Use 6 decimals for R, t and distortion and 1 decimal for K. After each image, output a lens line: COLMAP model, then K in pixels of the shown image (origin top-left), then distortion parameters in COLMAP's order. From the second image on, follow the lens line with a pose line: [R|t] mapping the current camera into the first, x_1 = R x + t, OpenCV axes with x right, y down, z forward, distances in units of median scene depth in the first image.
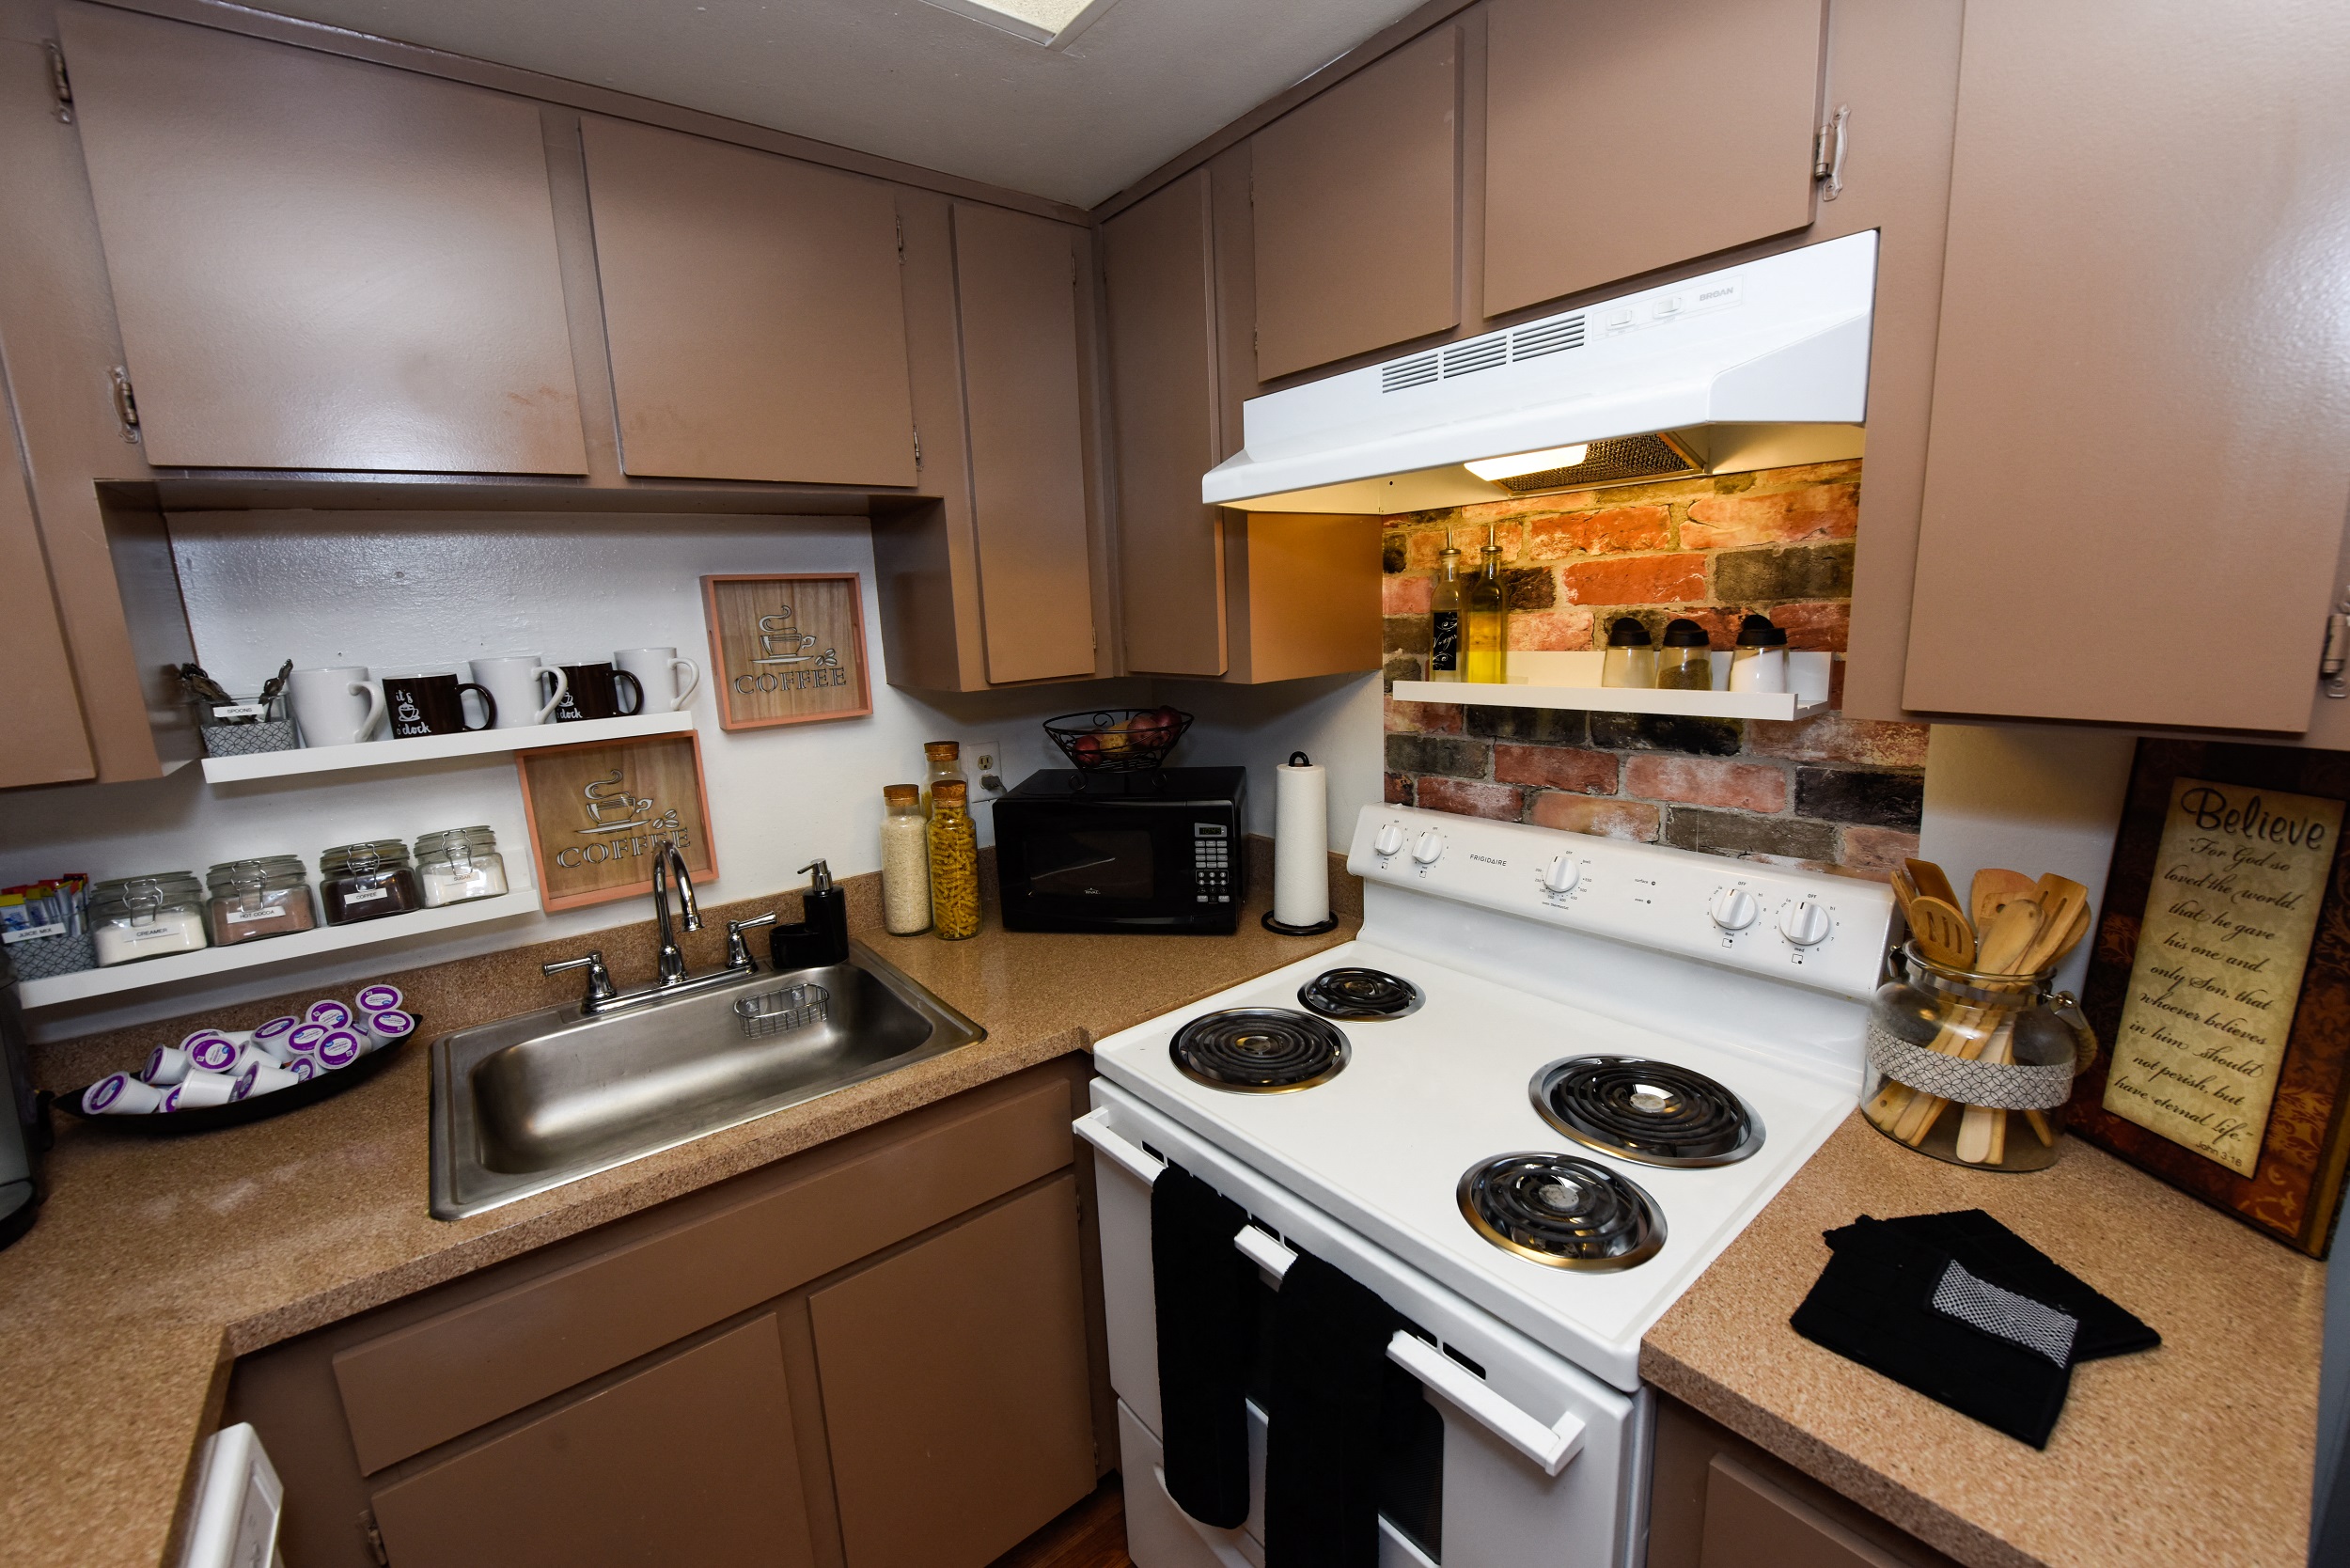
lens RADIAL K [[926.5, 0, 1171.8], [0, 926.5, 789.4], [0, 0, 1]] dist [-0.022070, -0.000199]
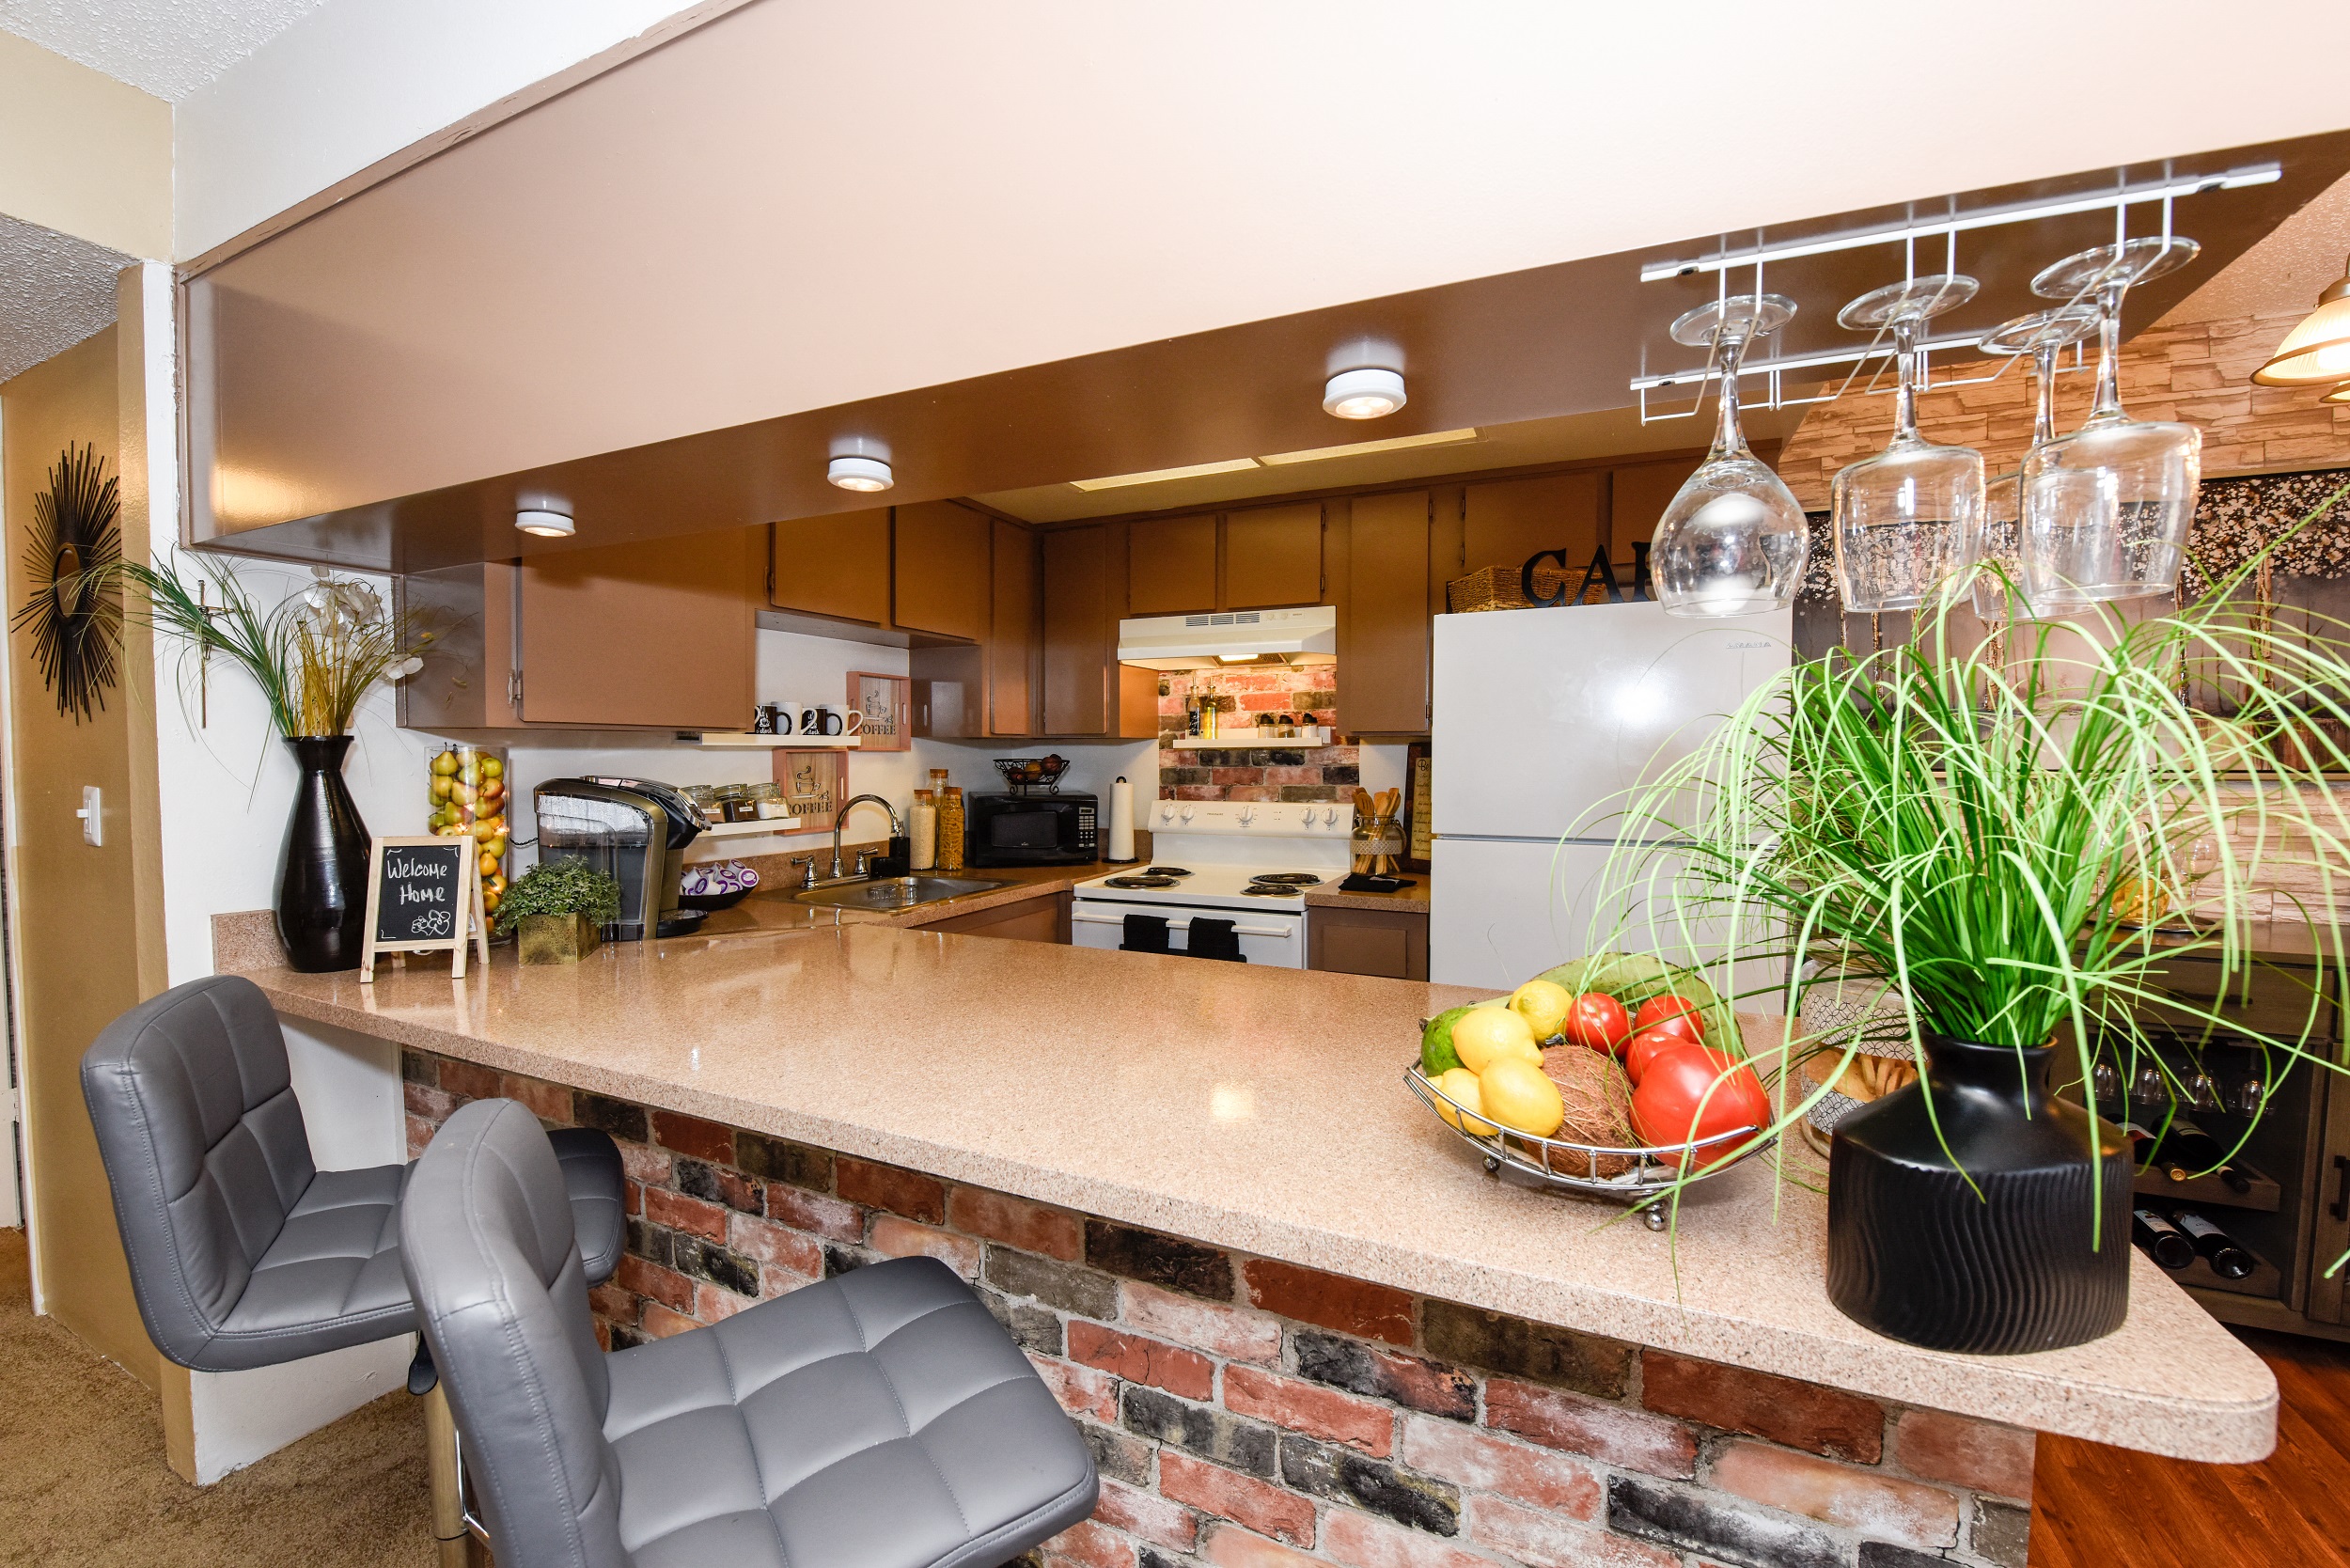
lens RADIAL K [[926.5, 0, 1172.8], [0, 926.5, 786.4], [0, 0, 1]] dist [-0.022070, -0.000199]
pose [[0.886895, 0.028161, 0.461113, -0.905734], [0.051353, 0.985944, -0.158986, 0.401558], [-0.459109, 0.164684, 0.872983, -1.105276]]
